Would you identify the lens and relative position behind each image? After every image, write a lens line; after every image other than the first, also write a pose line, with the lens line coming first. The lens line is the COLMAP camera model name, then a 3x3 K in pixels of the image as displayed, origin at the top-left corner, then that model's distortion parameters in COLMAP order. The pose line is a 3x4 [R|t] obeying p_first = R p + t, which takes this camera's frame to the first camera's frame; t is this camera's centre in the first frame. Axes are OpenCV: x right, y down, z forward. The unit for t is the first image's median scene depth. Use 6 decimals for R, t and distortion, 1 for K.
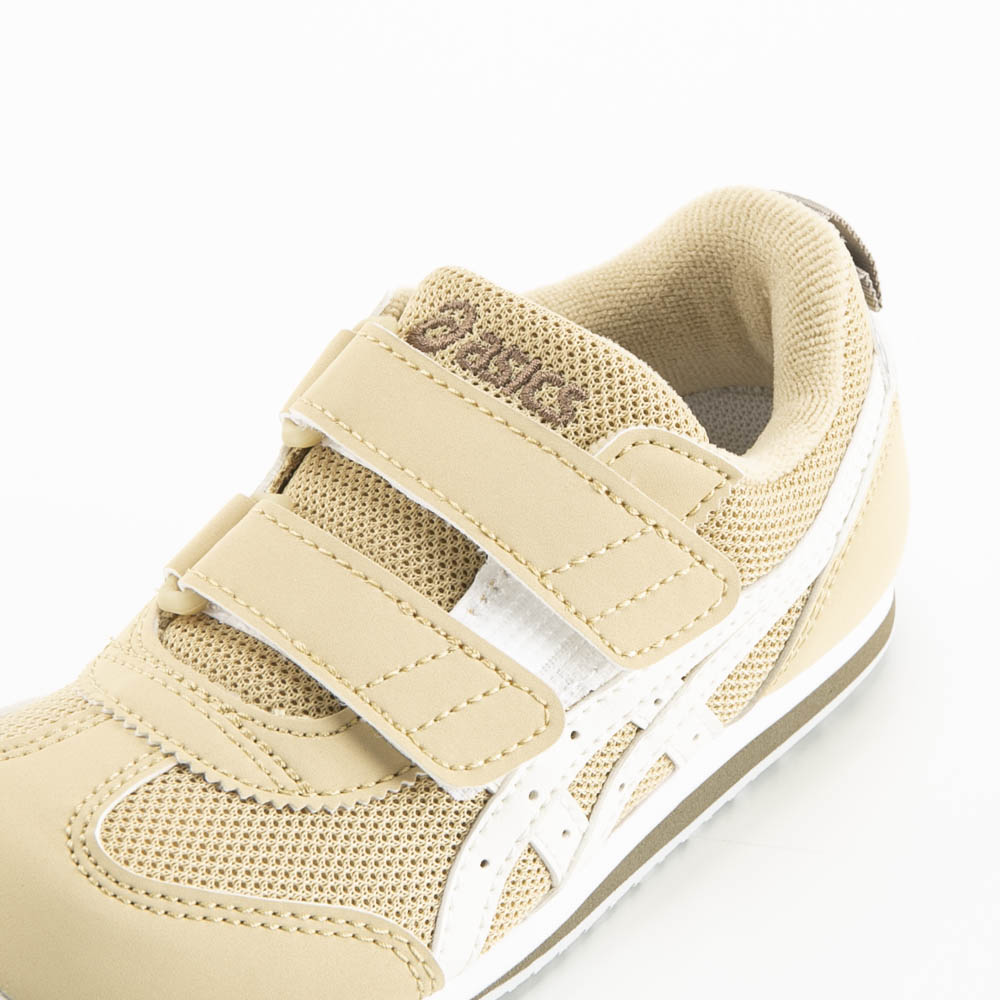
lens RADIAL K [[4173.1, 0, 498.1], [0, 4173.1, 500.1], [0, 0, 1]] dist [0.226228, 0.000000]
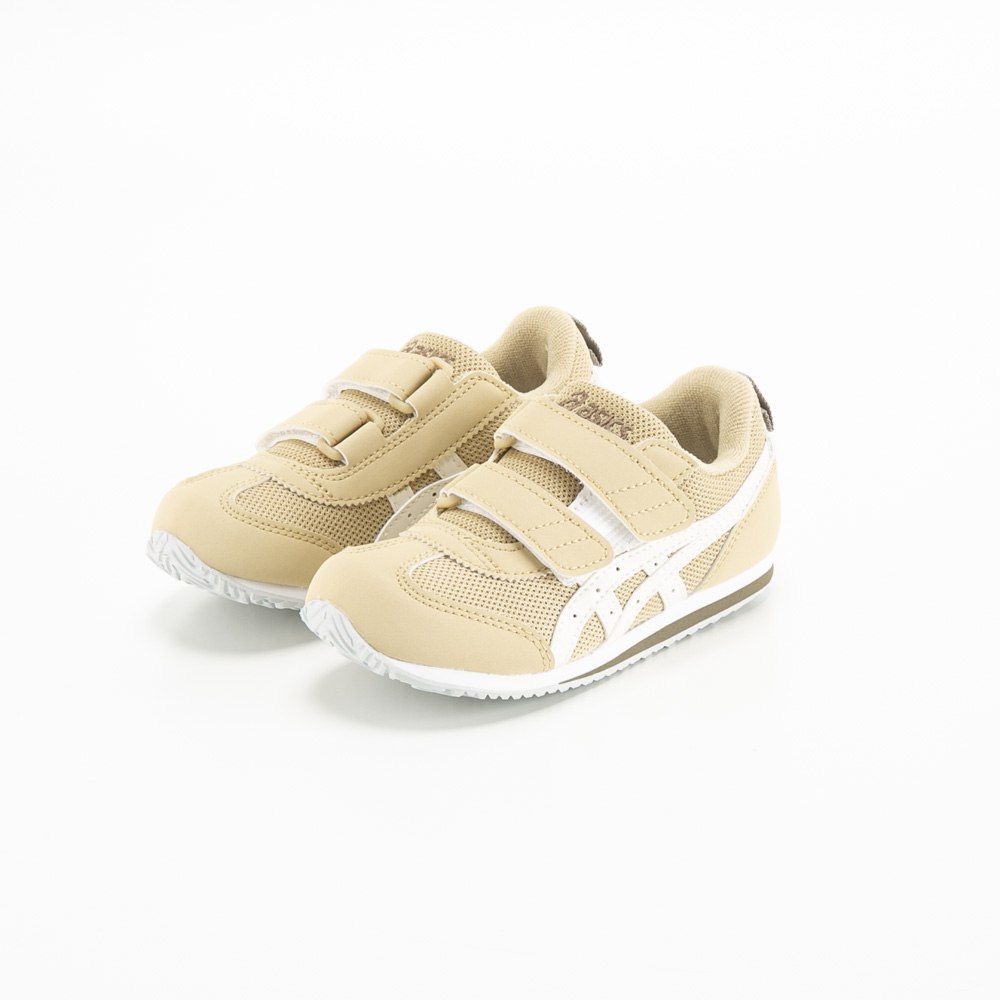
lens RADIAL K [[4173.1, 0, 503.4], [0, 4173.1, 499.2], [0, 0, 1]] dist [0.226228, 0.000000]
pose [[0.997861, 0.056223, -0.033350, 0.030084], [-0.062164, 0.973951, -0.218069, 0.521860], [0.020221, 0.219676, 0.975363, -1.225315]]
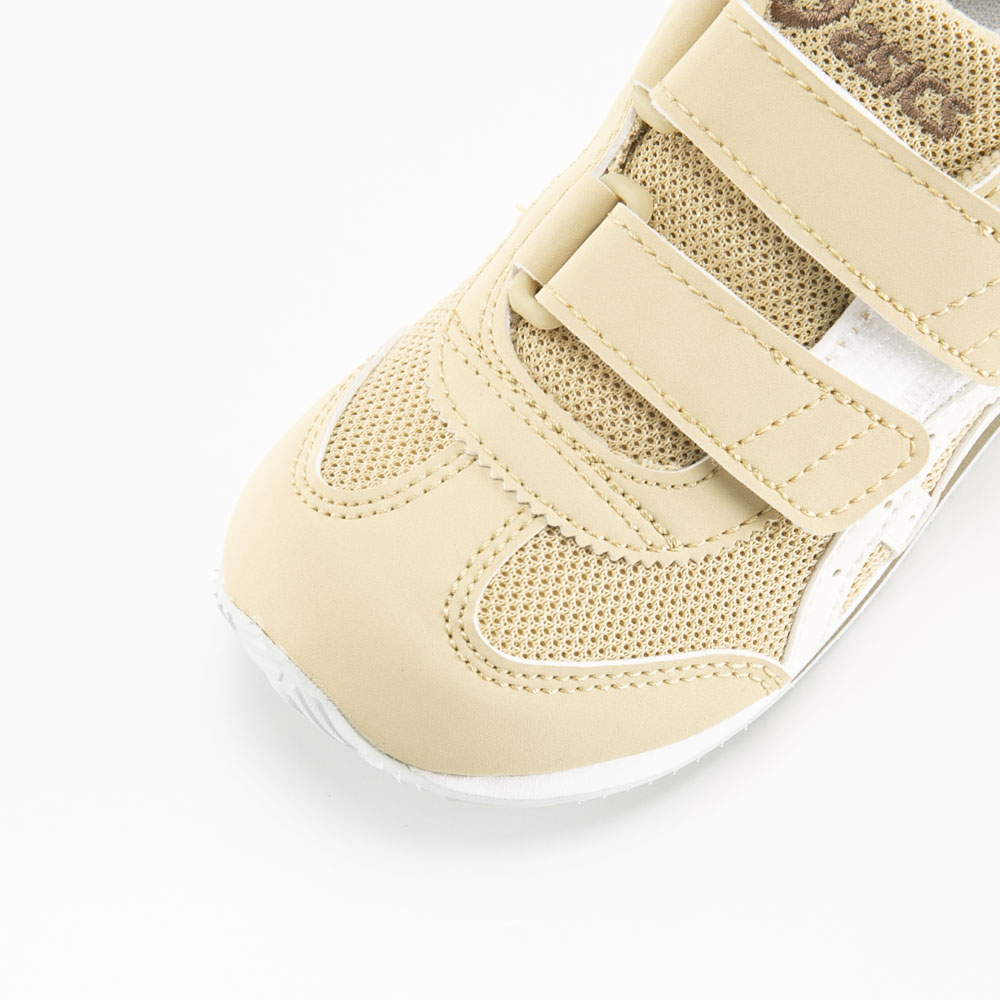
lens RADIAL K [[4173.1, 0, 496.6], [0, 4173.1, 502.5], [0, 0, 1]] dist [0.226228, 0.000000]
pose [[0.998092, 0.006503, 0.061396, -0.146170], [-0.036817, 0.860964, 0.507331, -0.432622], [-0.049560, -0.508624, 0.859561, 0.151867]]
